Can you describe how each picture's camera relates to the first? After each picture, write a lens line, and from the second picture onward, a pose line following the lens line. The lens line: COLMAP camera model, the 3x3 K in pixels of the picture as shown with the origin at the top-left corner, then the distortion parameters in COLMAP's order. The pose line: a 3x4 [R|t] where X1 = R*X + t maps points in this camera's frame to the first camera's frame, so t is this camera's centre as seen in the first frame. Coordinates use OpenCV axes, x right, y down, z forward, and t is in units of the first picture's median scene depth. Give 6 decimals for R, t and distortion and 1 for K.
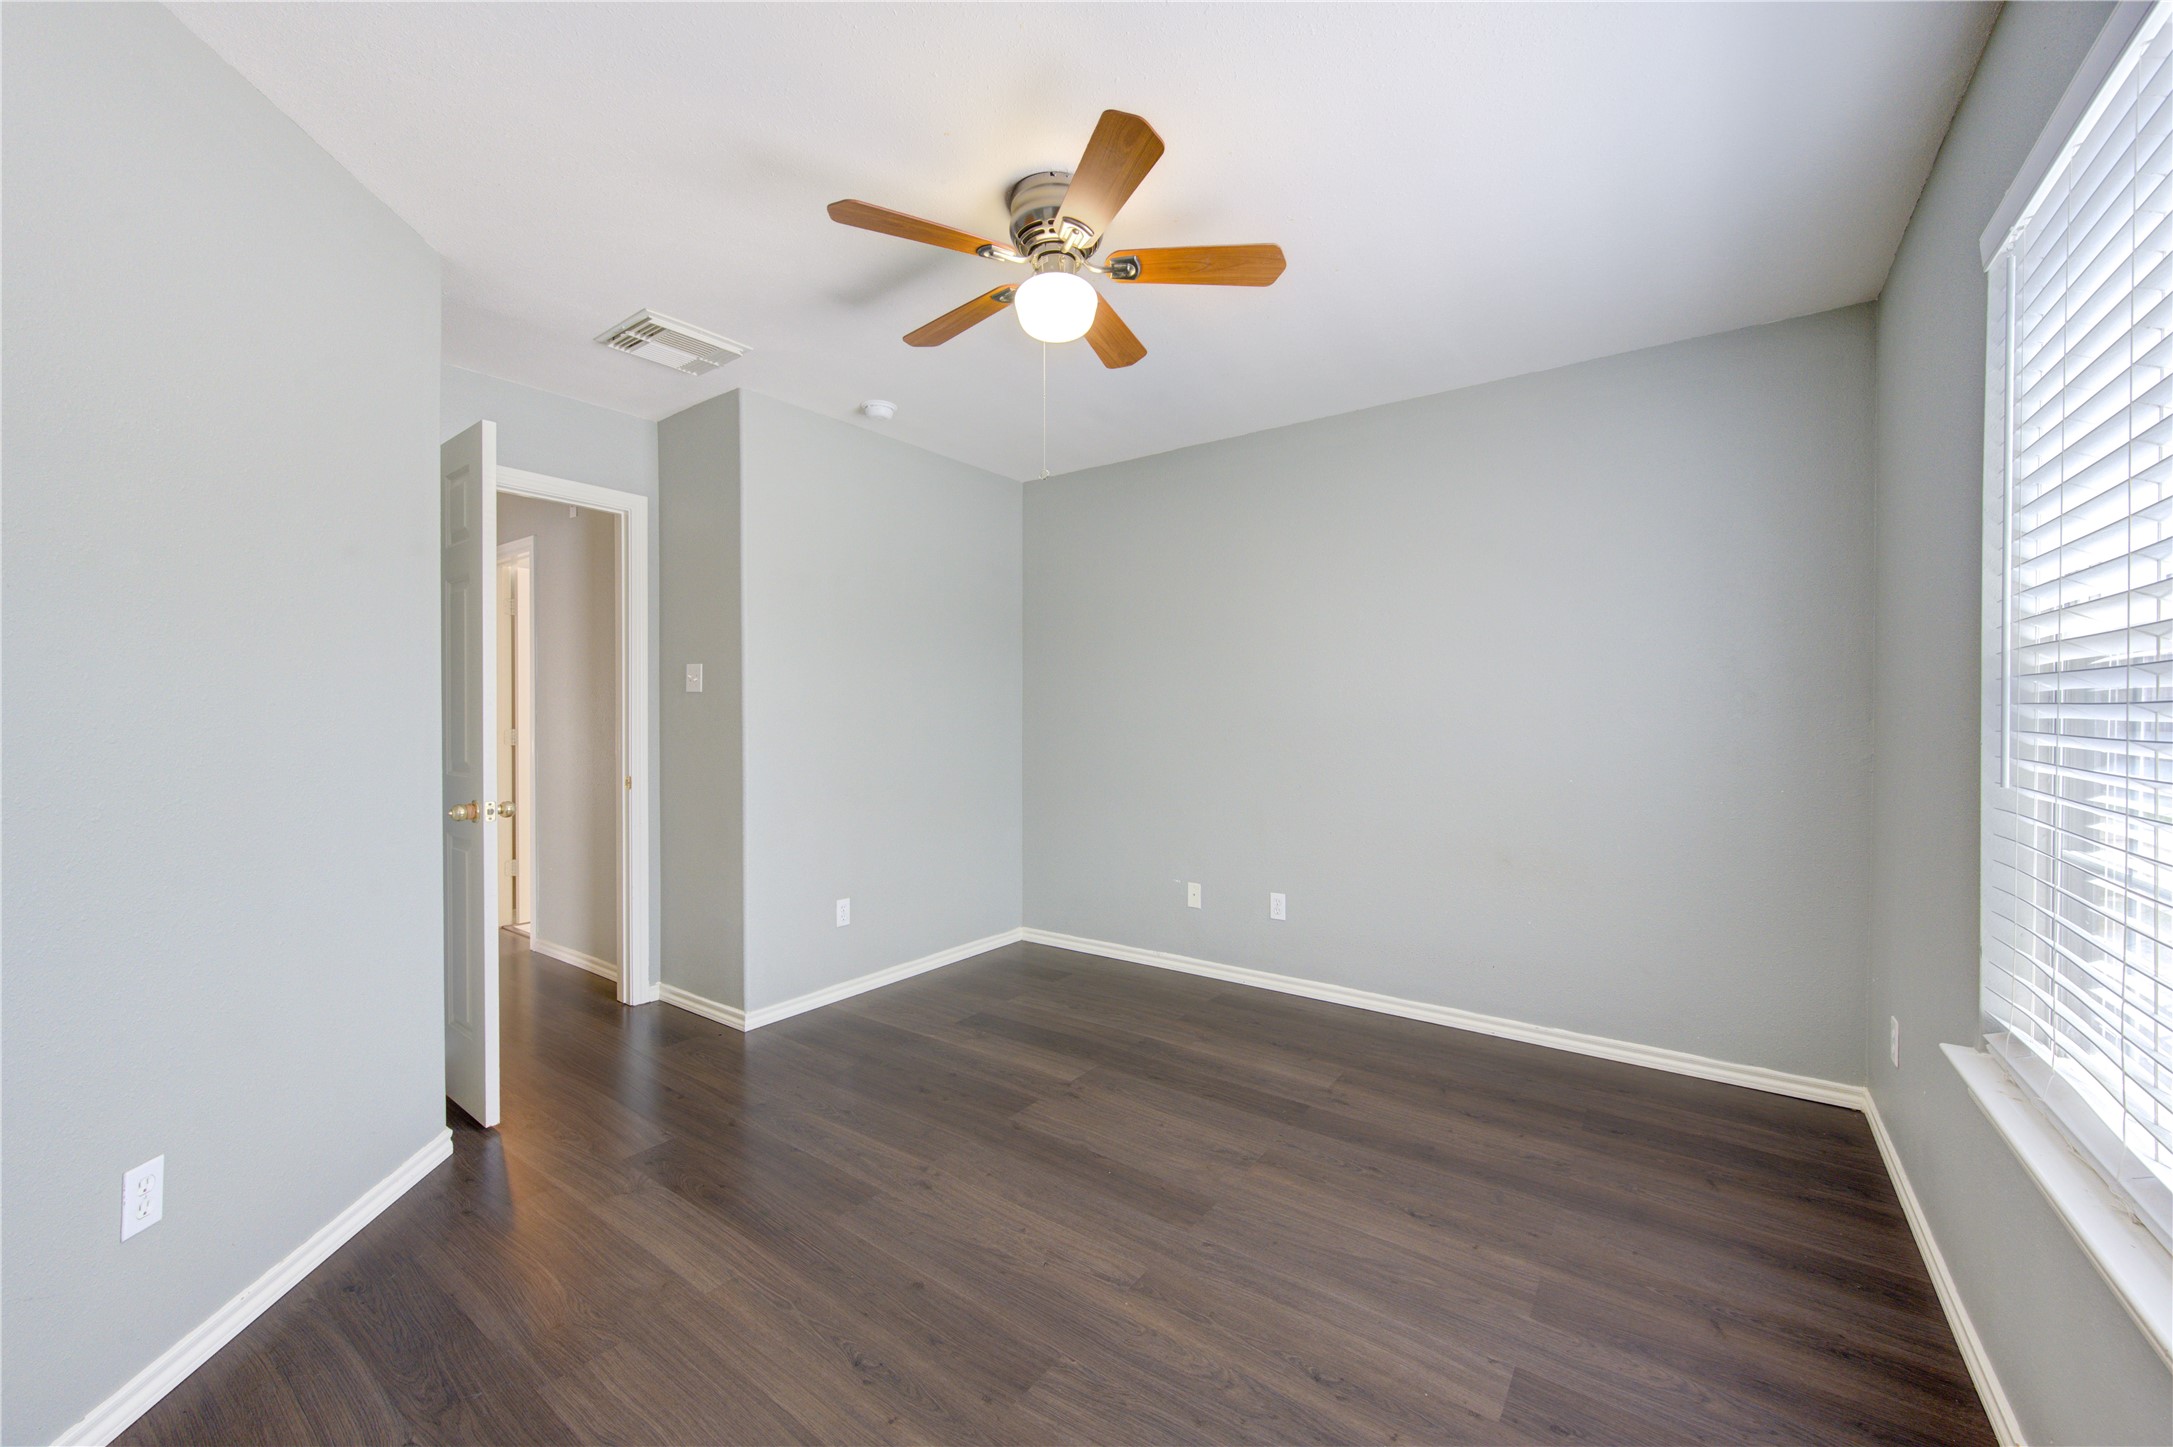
lens RADIAL K [[853.9, 0, 1086.5], [0, 853.9, 723.5], [0, 0, 1]] dist [-0.001165, -0.000112]
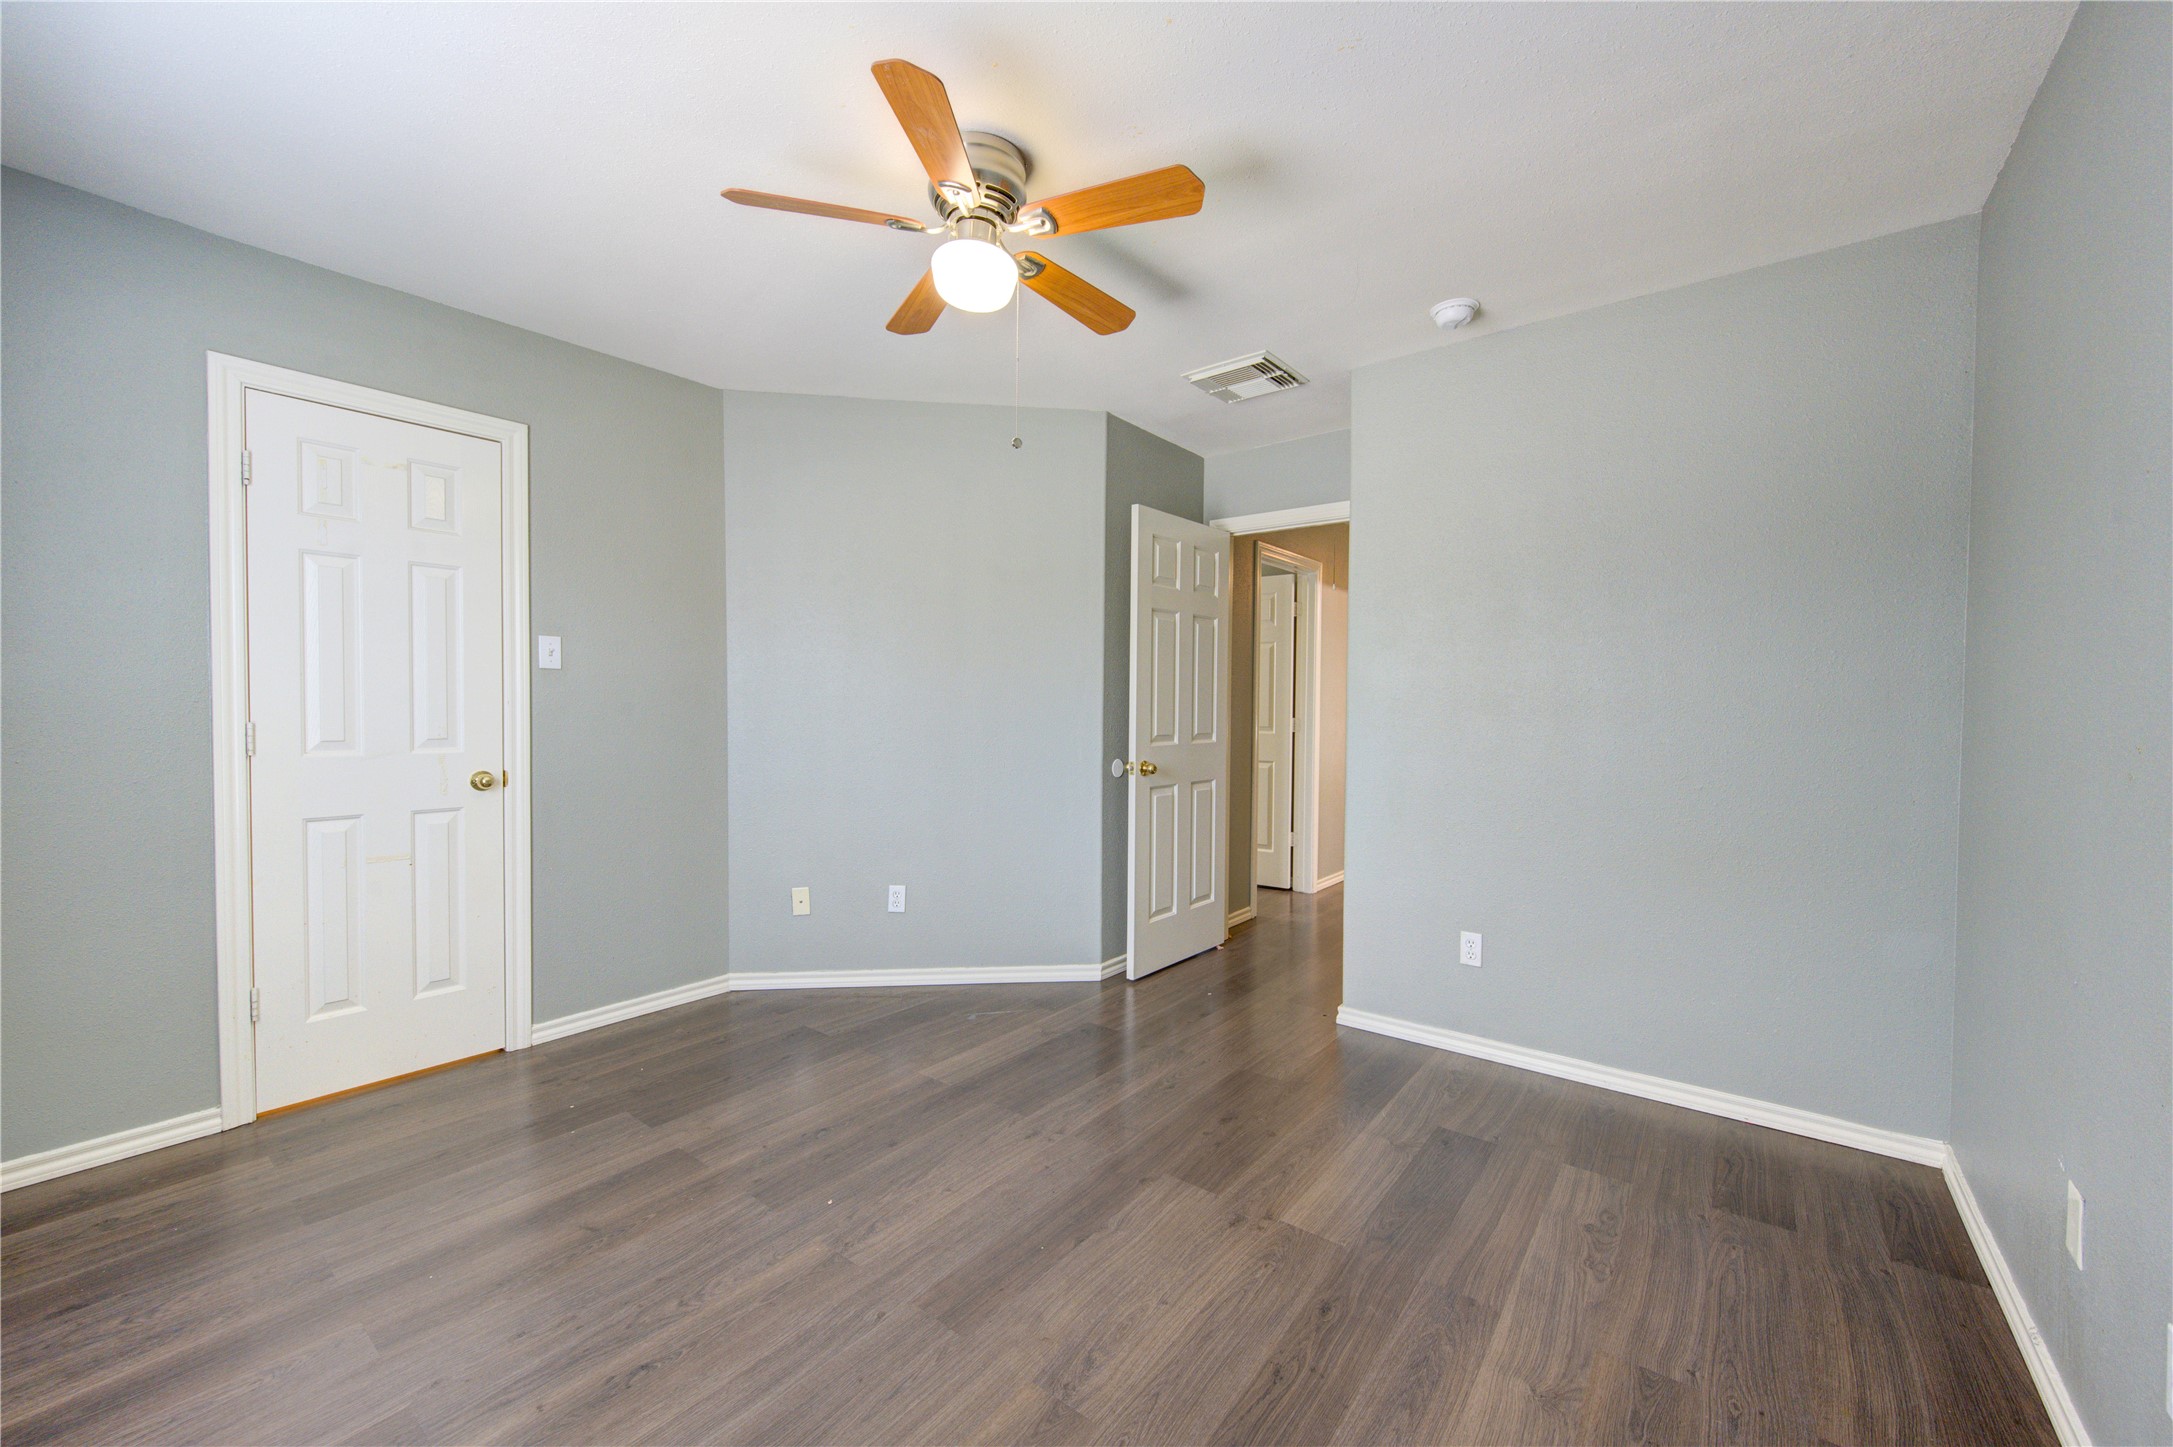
lens RADIAL K [[843.6, 0, 1090.3], [0, 843.6, 726.3], [0, 0, 1]] dist [0.000465, -0.000151]
pose [[-0.034941, 0.026530, -0.999037, 0.841334], [-0.014062, 0.999536, 0.027035, -0.010828], [0.999290, 0.014994, -0.034552, 1.066546]]
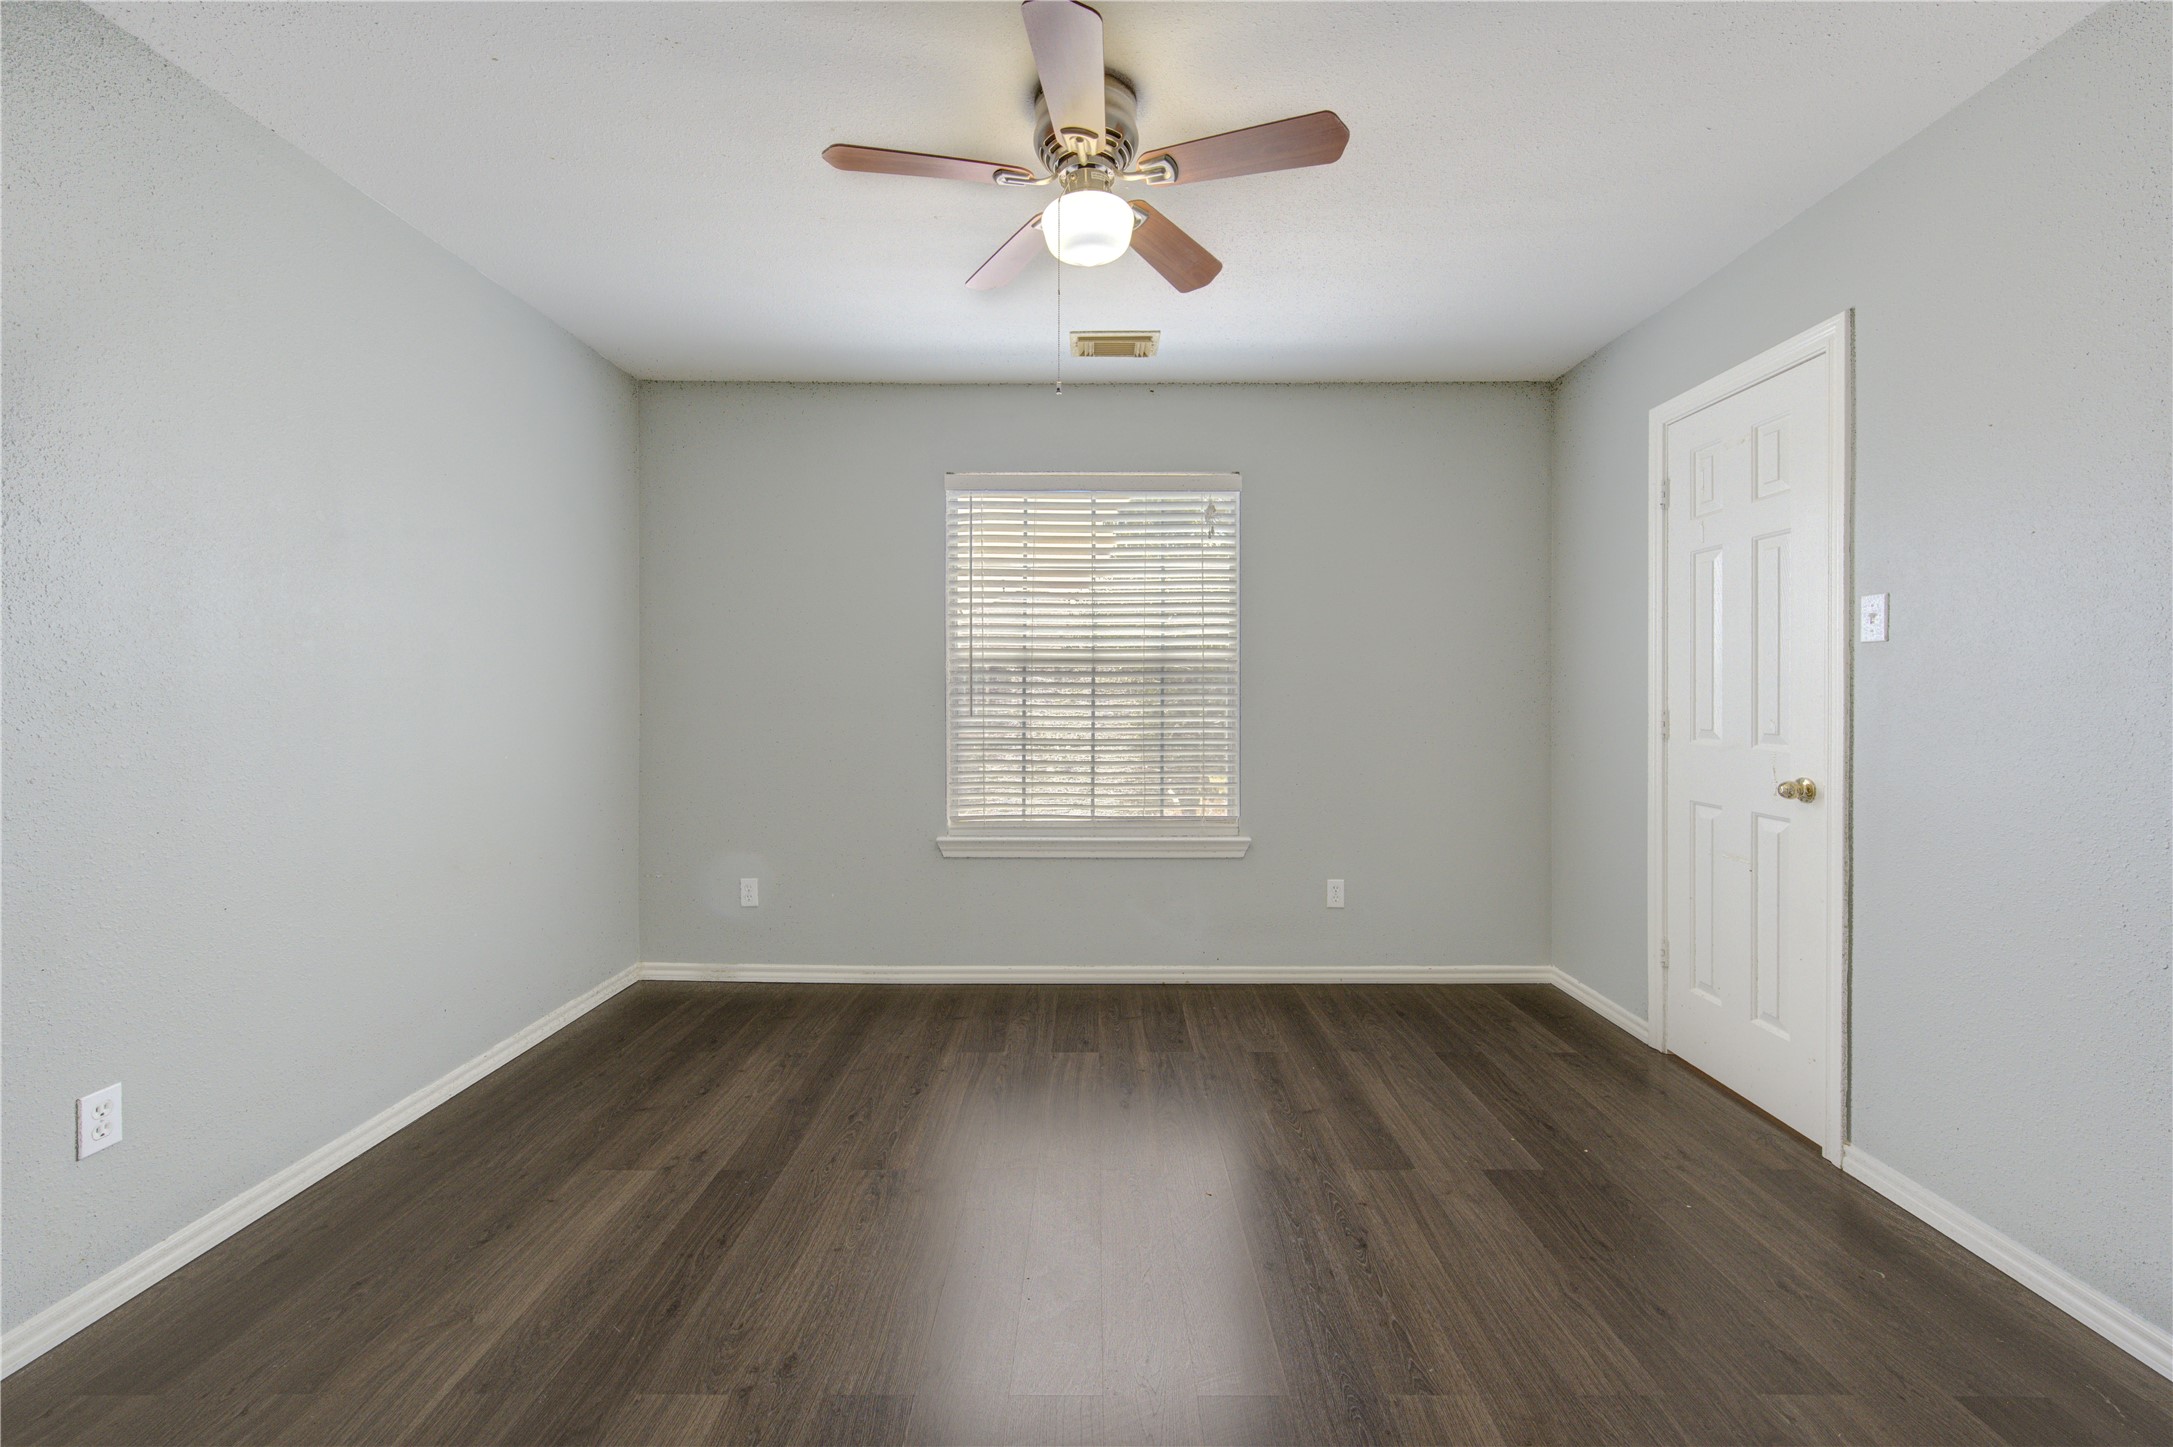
lens RADIAL K [[848.6, 0, 1089.2], [0, 848.6, 685.4], [0, 0, 1]] dist [0.000572, -0.000028]
pose [[-0.582639, 0.004814, 0.812717, -0.699328], [0.005620, 0.999982, -0.001894, -0.008660], [-0.812712, 0.003464, -0.582656, 1.388457]]
